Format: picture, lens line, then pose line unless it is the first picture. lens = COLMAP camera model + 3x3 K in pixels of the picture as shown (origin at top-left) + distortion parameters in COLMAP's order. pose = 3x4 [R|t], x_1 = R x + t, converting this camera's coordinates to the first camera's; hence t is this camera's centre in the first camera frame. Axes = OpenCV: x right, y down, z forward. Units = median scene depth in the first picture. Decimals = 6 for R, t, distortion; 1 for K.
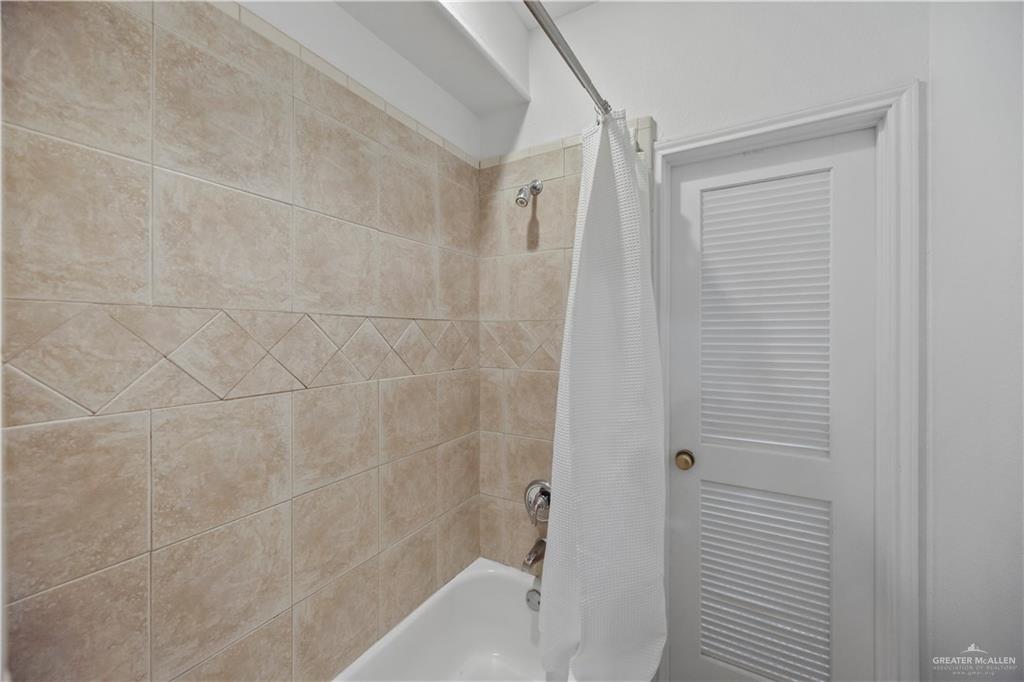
lens RADIAL K [[390.3, 0, 512.2], [0, 390.3, 338.0], [0, 0, 1]] dist [-0.000432, 0.000025]
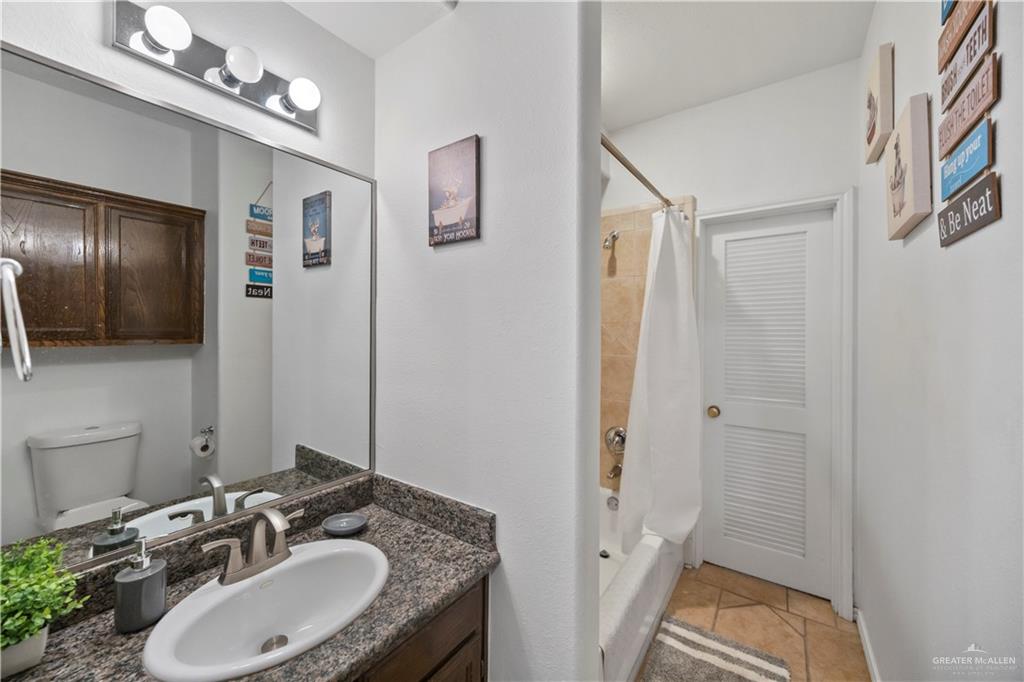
lens RADIAL K [[390.3, 0, 512.3], [0, 390.3, 337.3], [0, 0, 1]] dist [-0.000432, 0.000025]
pose [[0.997501, -0.000270, -0.070655, -0.261528], [0.001151, 0.999922, 0.012424, -0.009131], [0.070647, -0.012475, 0.997423, -0.632691]]
